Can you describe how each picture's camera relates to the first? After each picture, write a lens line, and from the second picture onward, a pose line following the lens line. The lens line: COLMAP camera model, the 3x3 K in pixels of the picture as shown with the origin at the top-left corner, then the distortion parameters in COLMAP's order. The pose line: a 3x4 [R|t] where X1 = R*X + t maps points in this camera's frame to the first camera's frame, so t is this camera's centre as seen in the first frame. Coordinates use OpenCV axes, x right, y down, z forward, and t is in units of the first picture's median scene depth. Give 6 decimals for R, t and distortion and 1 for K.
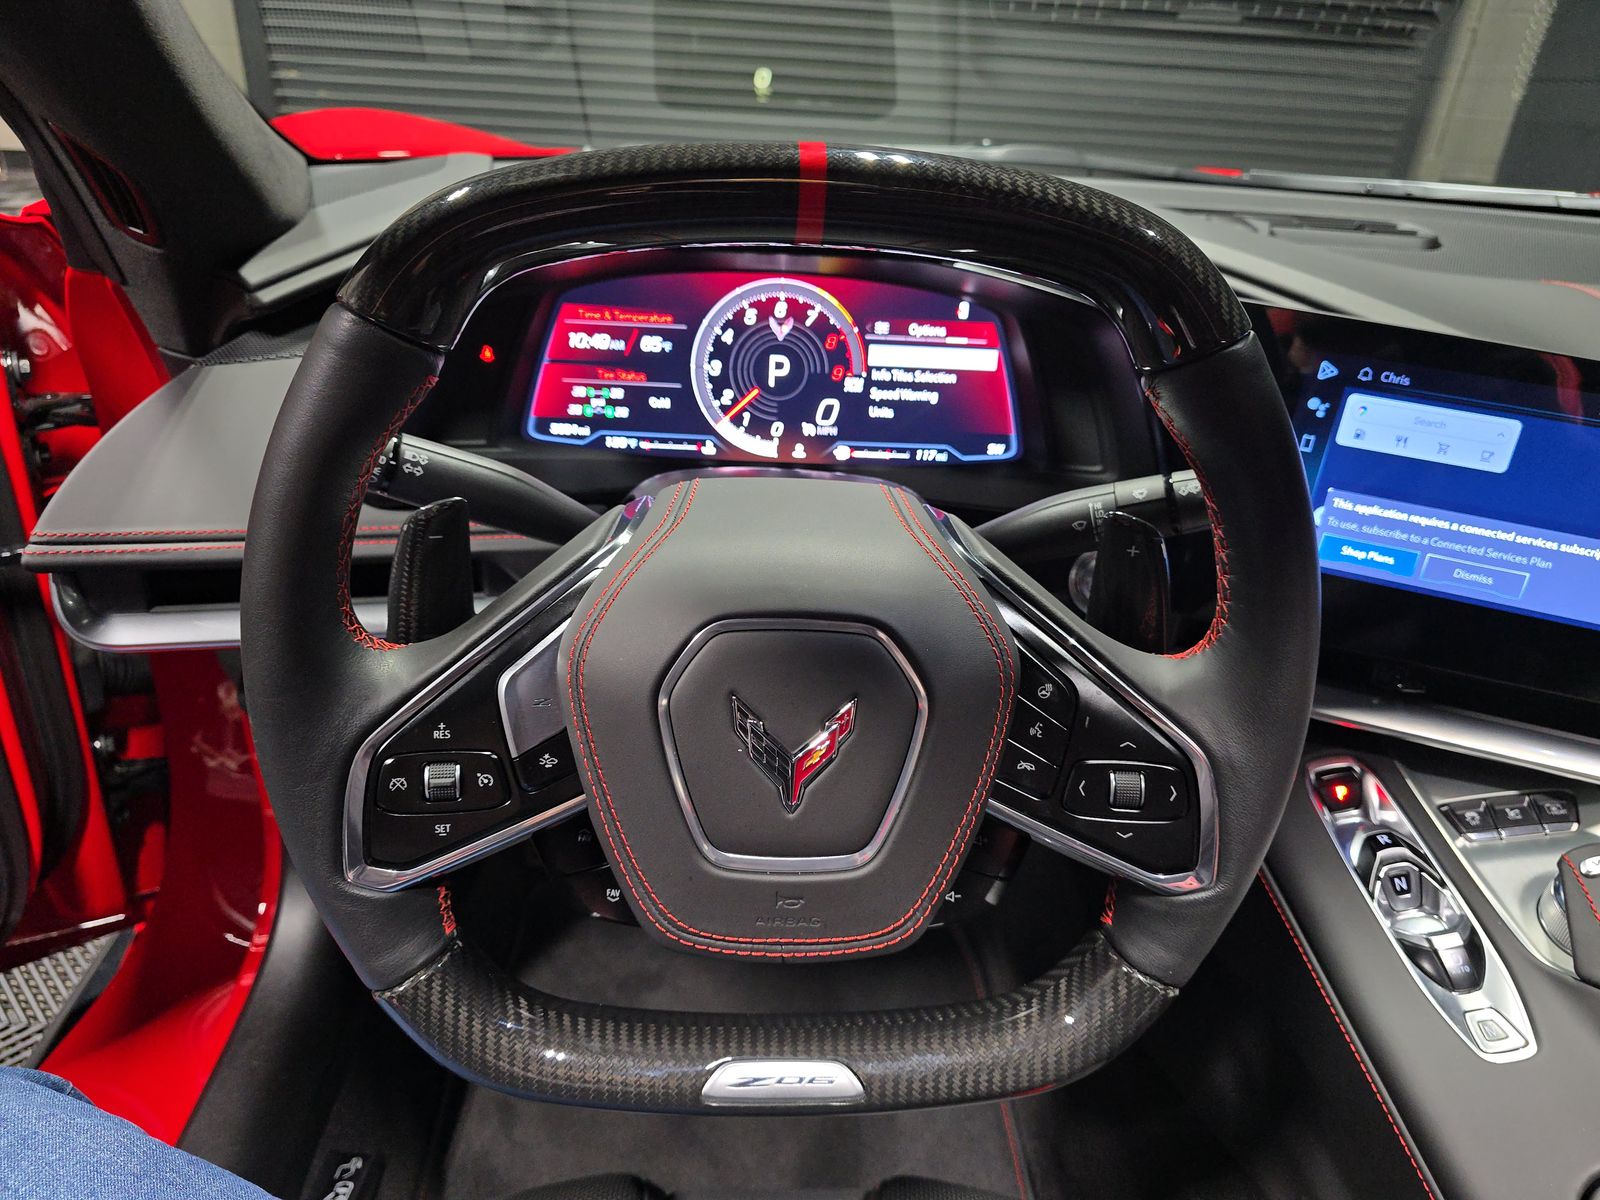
lens RADIAL K [[1062.6, 0, 796.6], [0, 1062.6, 607.2], [0, 0, 1]] dist [0.024825, -0.023433]
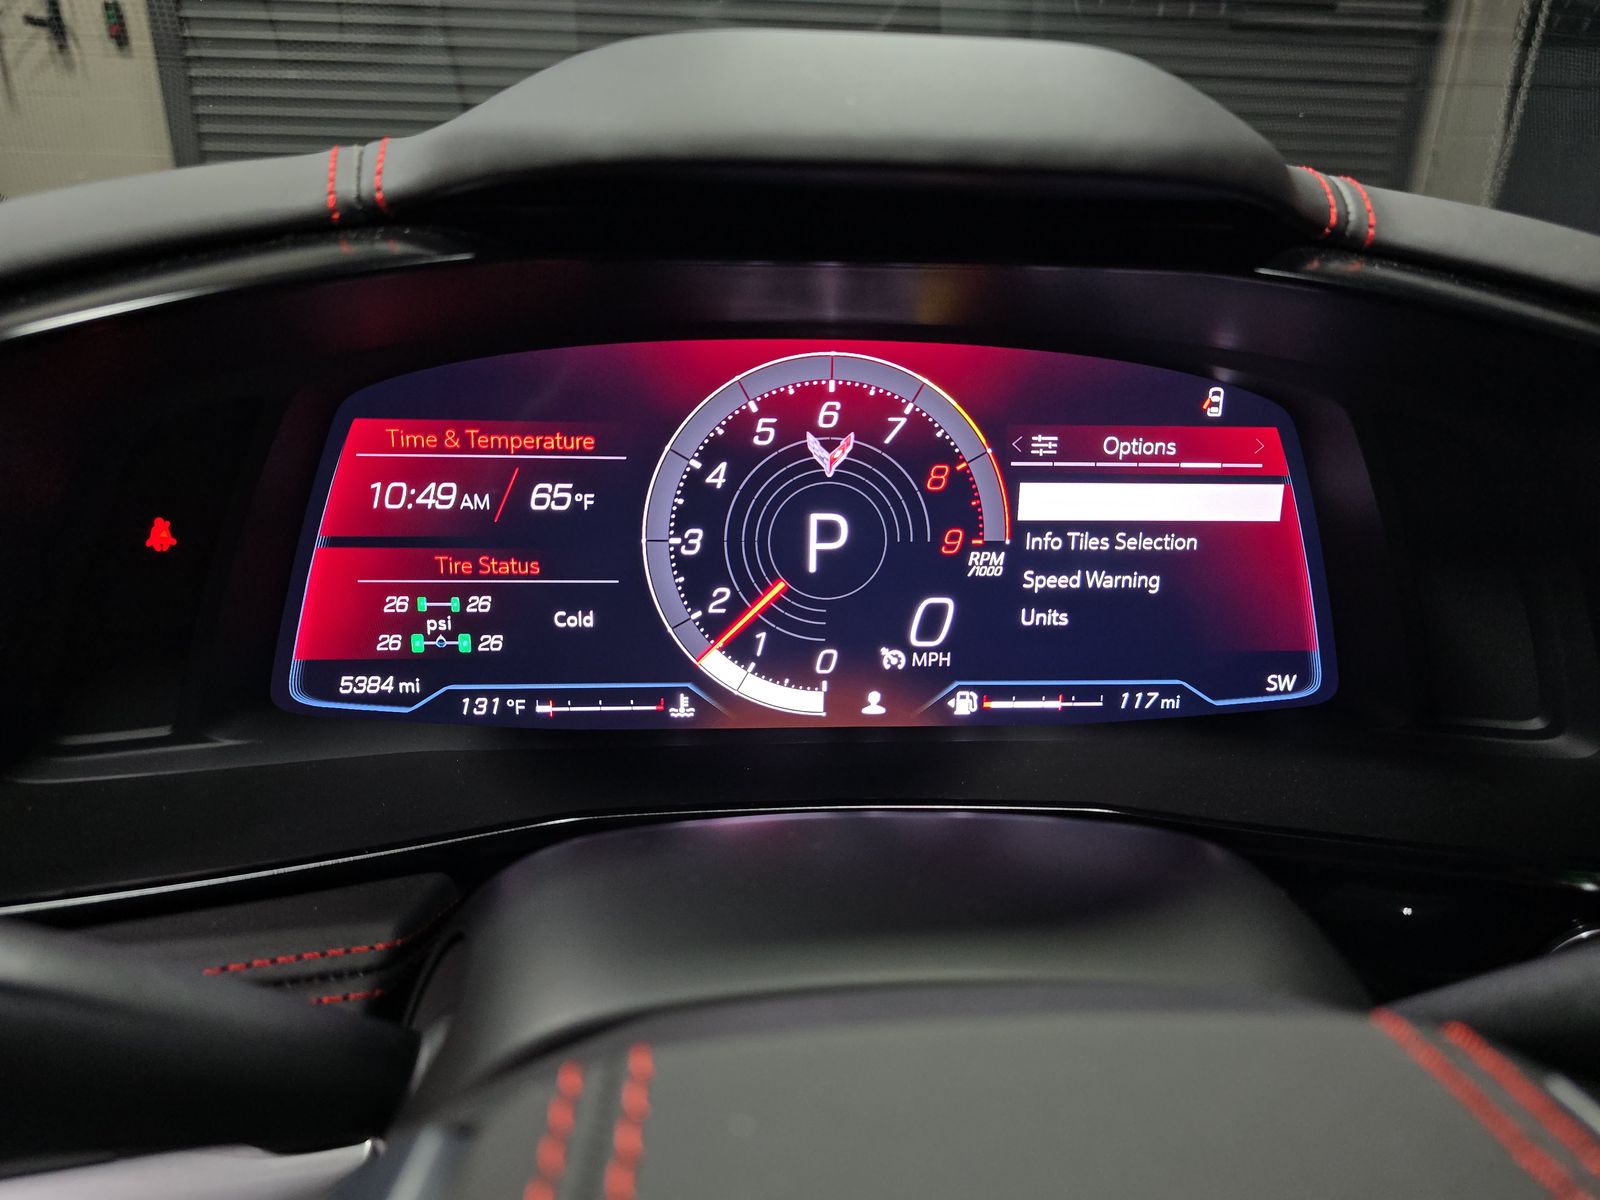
lens RADIAL K [[1062.6, 0, 804.3], [0, 1062.6, 591.2], [0, 0, 1]] dist [0.024825, -0.023433]
pose [[0.999025, -0.039916, 0.018848, -0.037292], [0.042091, 0.990047, -0.134292, -0.140739], [-0.013300, 0.134954, 0.990763, 0.549431]]
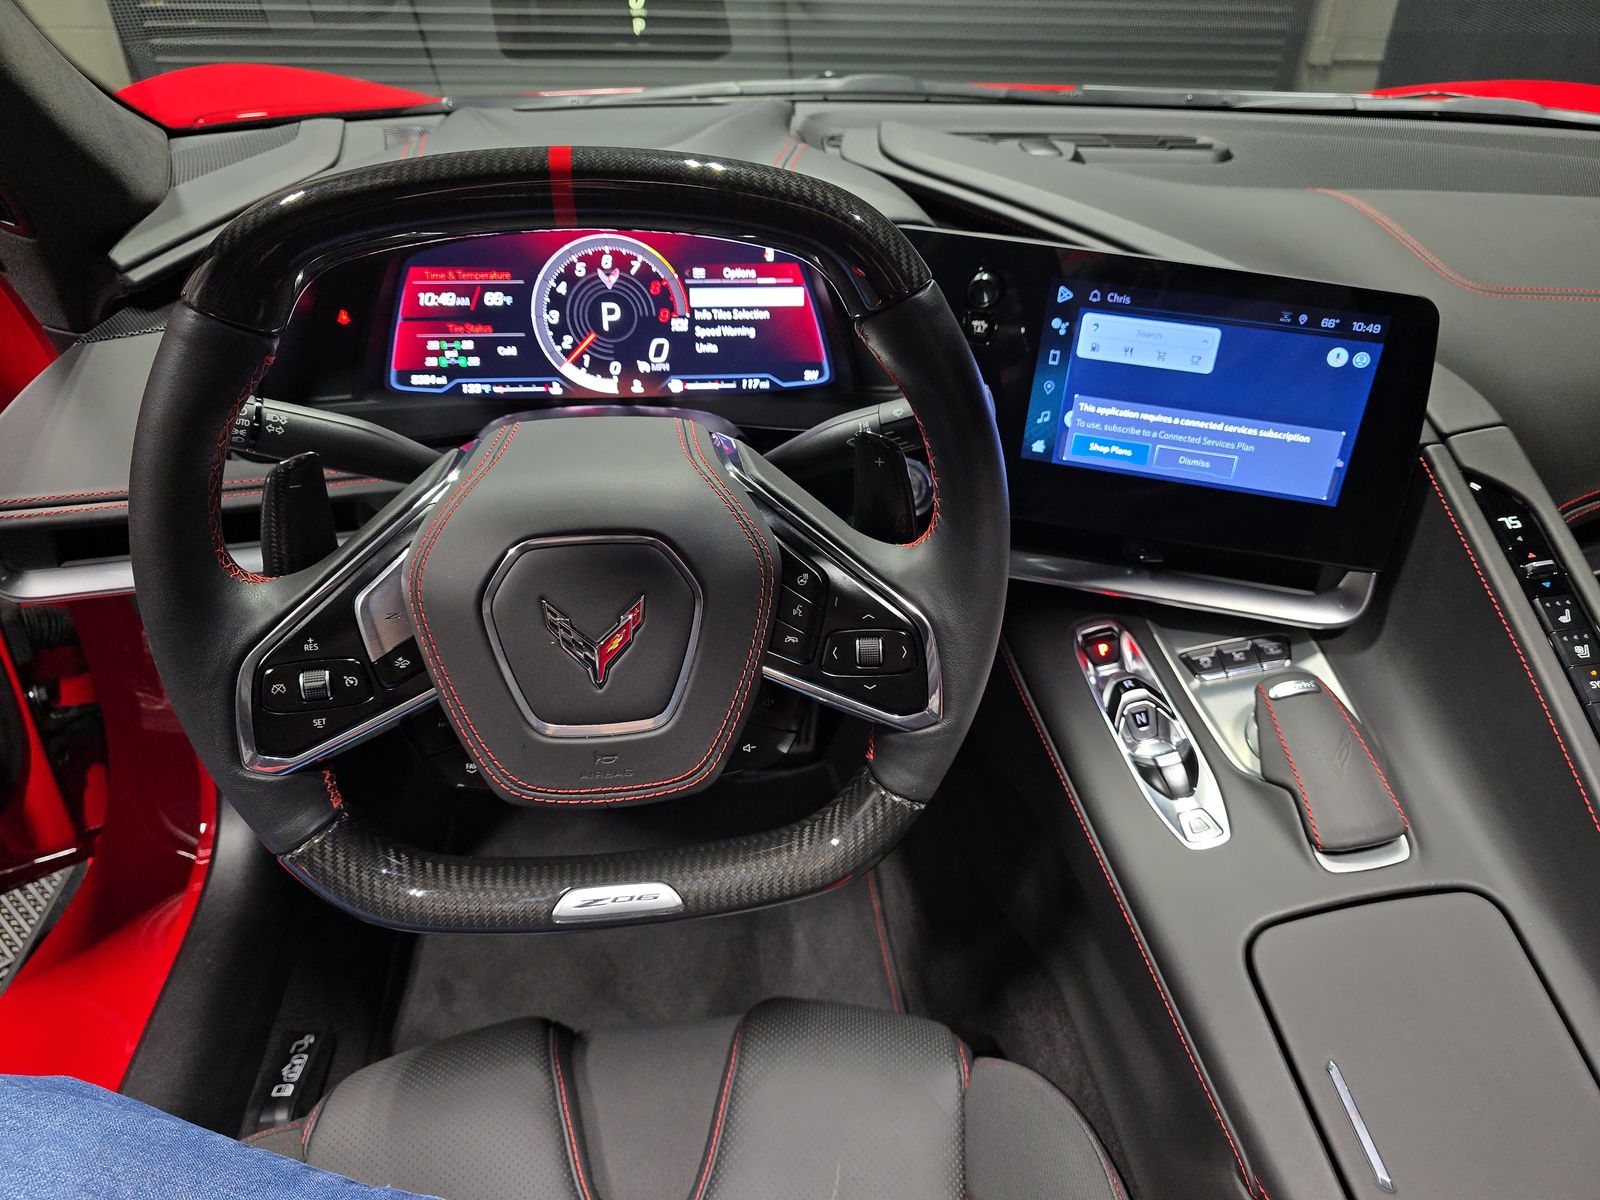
lens RADIAL K [[1062.6, 0, 795.4], [0, 1062.6, 602.6], [0, 0, 1]] dist [0.024825, -0.023433]
pose [[0.996545, -0.069666, 0.045213, 0.107451], [0.066096, 0.994902, 0.076163, 0.006698], [-0.050288, -0.072912, 0.996070, -0.158629]]
